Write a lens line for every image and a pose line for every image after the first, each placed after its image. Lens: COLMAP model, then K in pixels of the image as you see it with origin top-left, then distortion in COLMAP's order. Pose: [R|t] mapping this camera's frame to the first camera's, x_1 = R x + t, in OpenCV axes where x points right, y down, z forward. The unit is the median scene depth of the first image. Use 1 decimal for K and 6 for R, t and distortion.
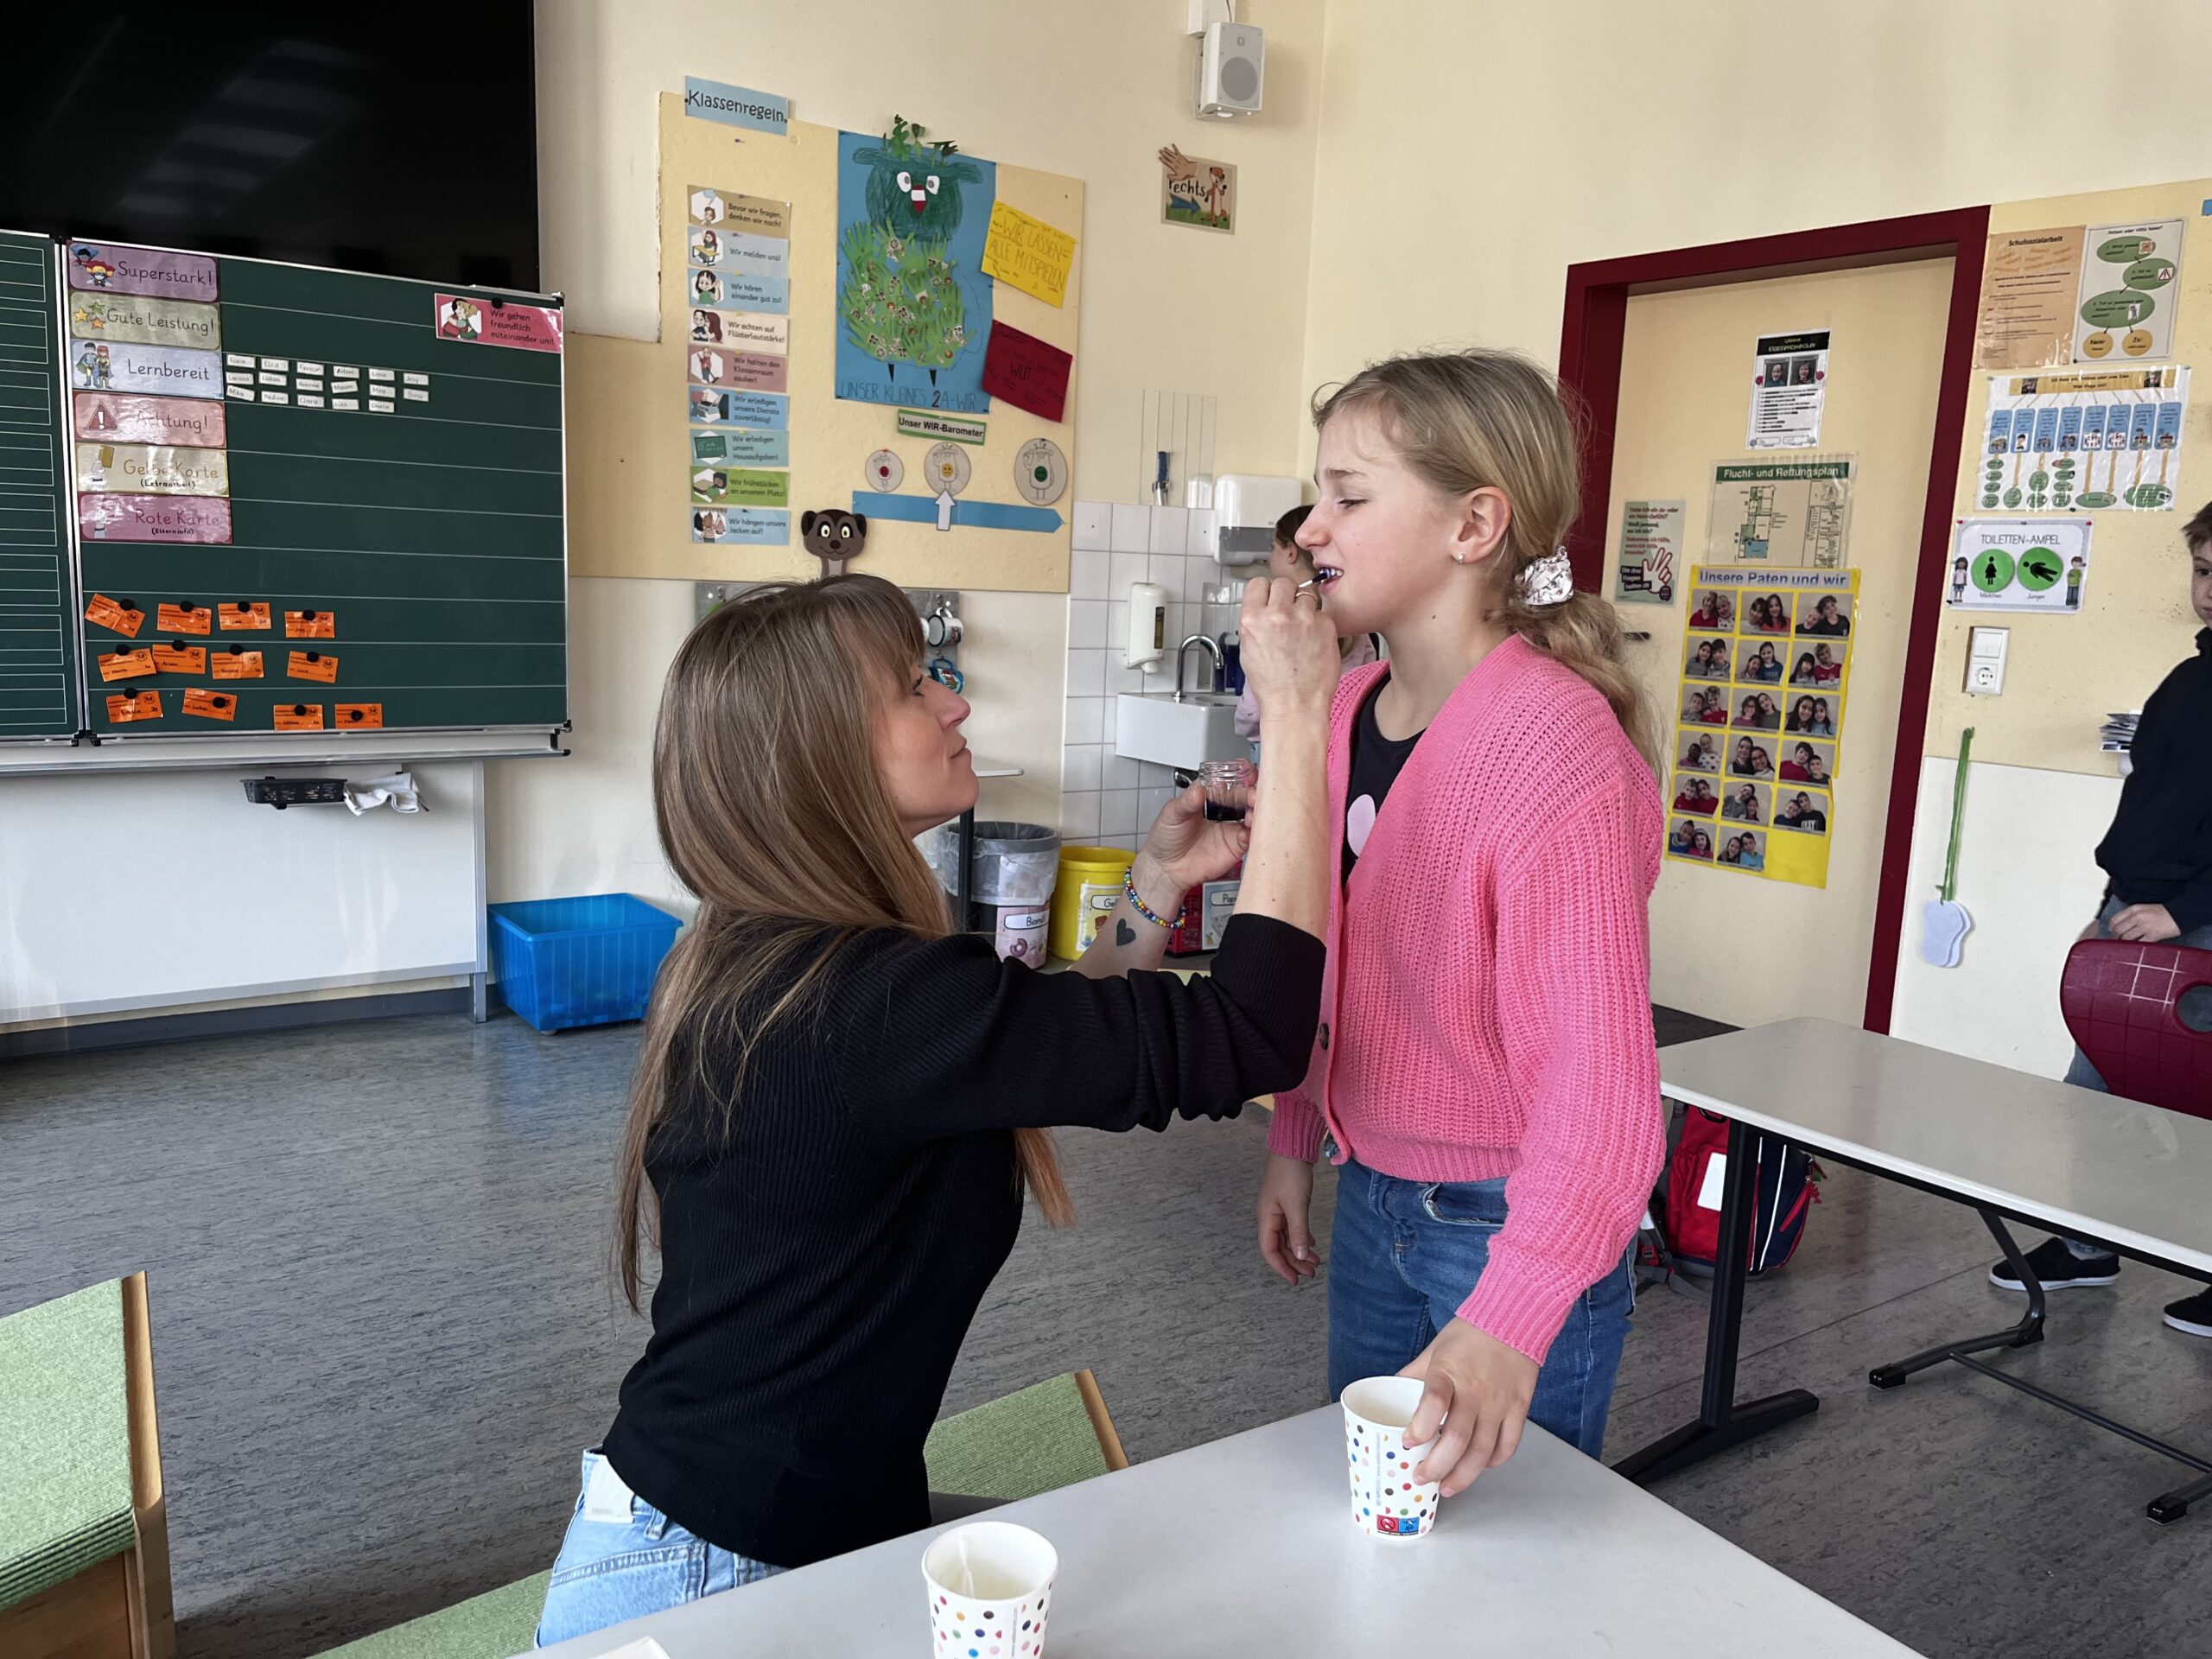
lens RADIAL K [[1680.0, 0, 1106.0], [0, 1680.0, 829.5], [0, 0, 1]] dist [0.038285, -0.027928]
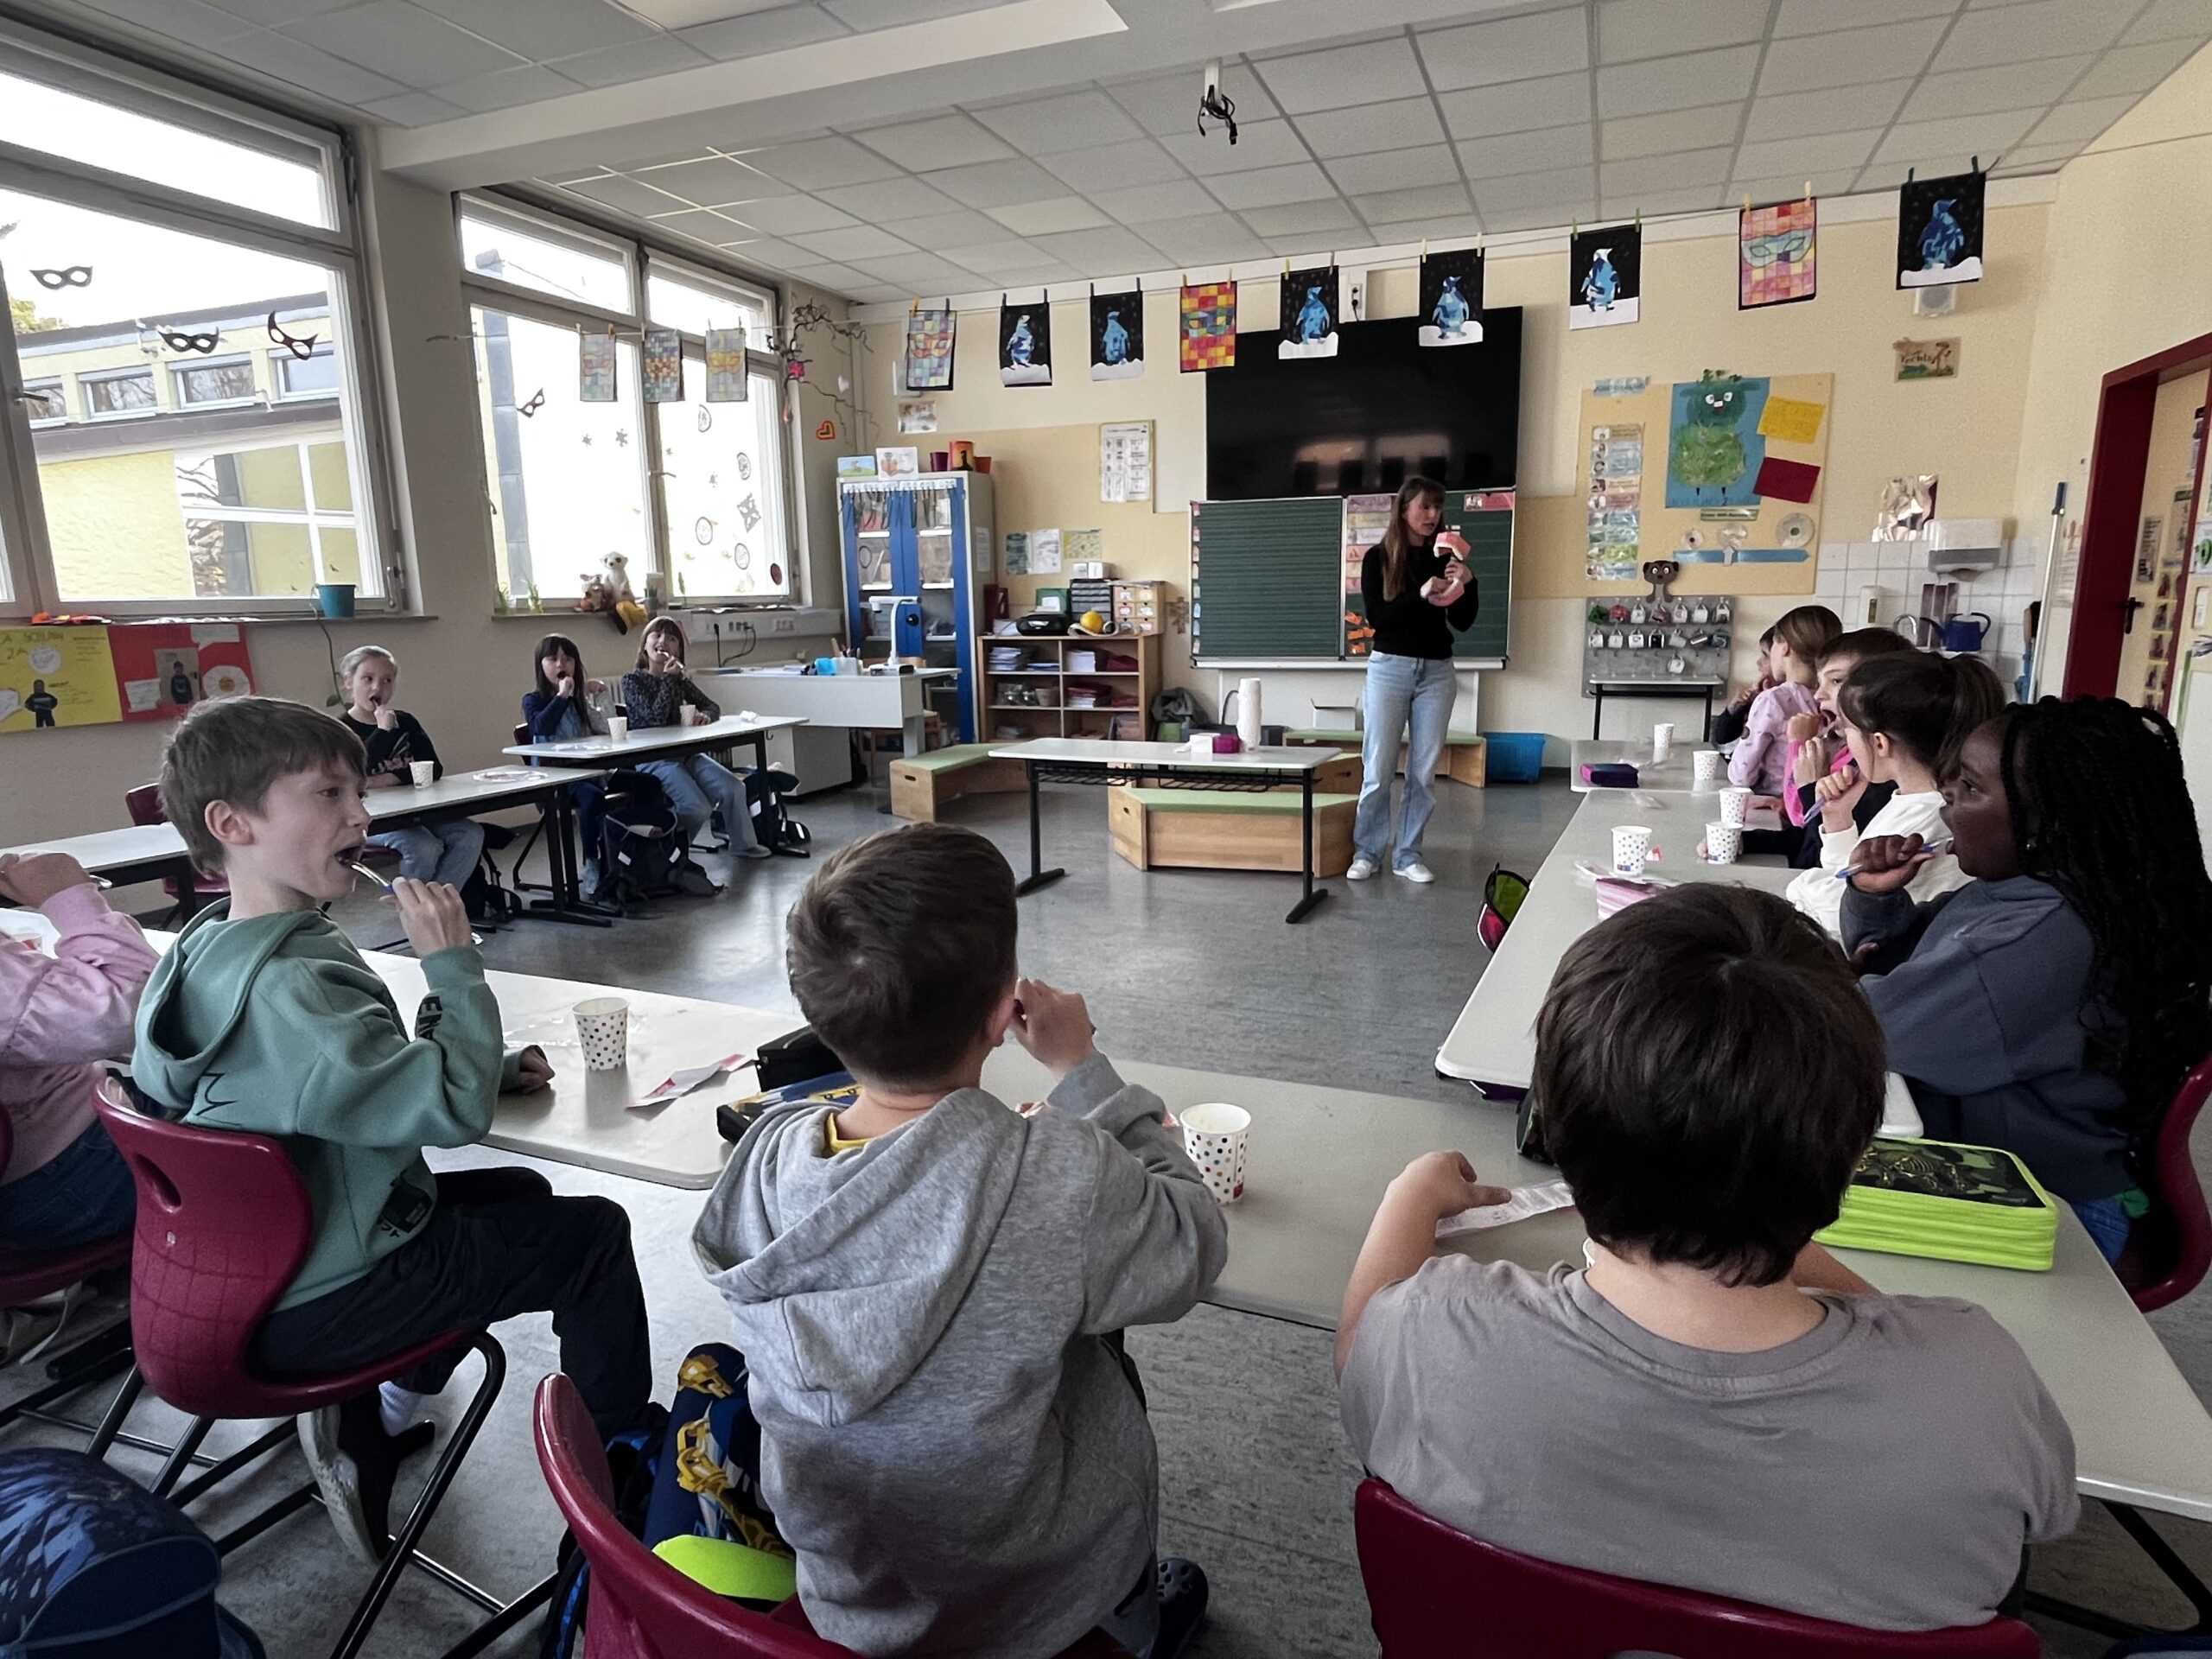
lens RADIAL K [[1218.7, 0, 1106.0], [0, 1218.7, 829.5], [0, 0, 1]] dist [0.023125, -0.024995]
pose [[0.547985, 0.108455, -0.829427, 0.813735], [-0.092440, 0.993338, 0.068814, 0.112059], [0.831365, 0.038963, 0.554360, -0.452525]]
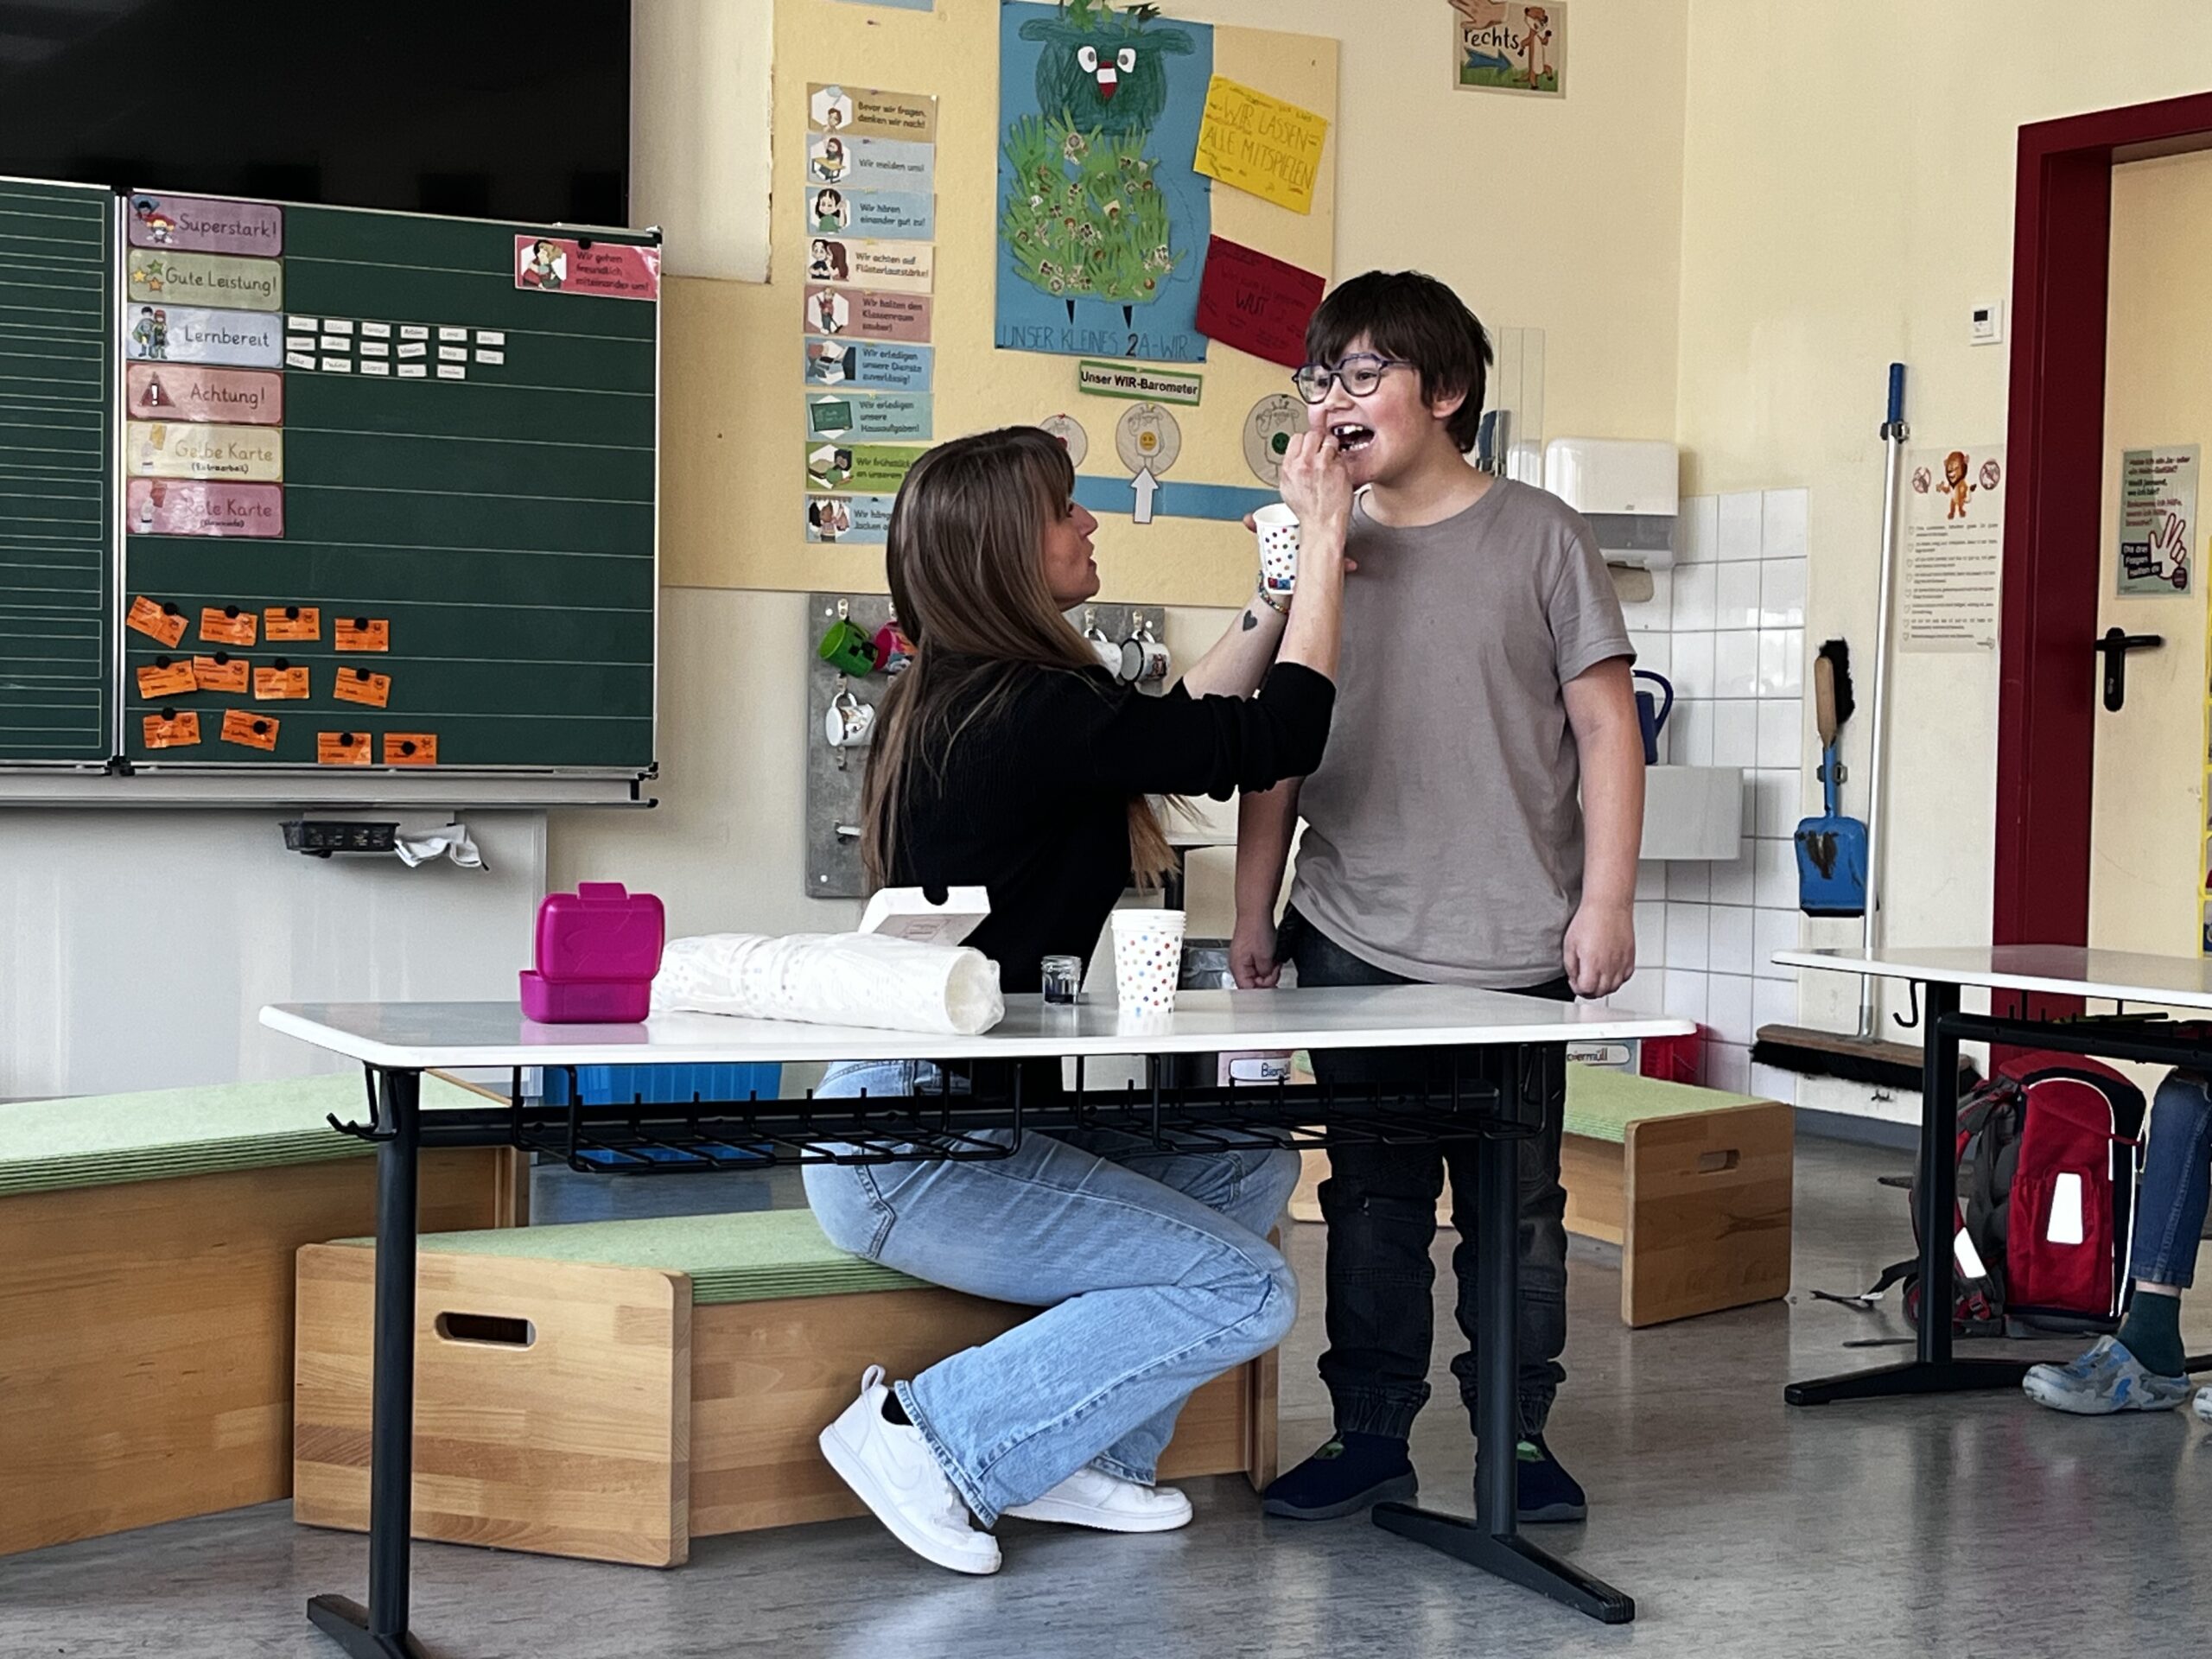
lens RADIAL K [[3758.1, 0, 1092.6], [0, 3758.1, 843.9], [0, 0, 1]] dist [0.202763, -0.797370]
pose [[0.991526, -0.018137, -0.128637, 0.093948], [0.001707, 0.991940, -0.126699, 0.175631], [0.129898, 0.125406, 0.983565, -0.615454]]
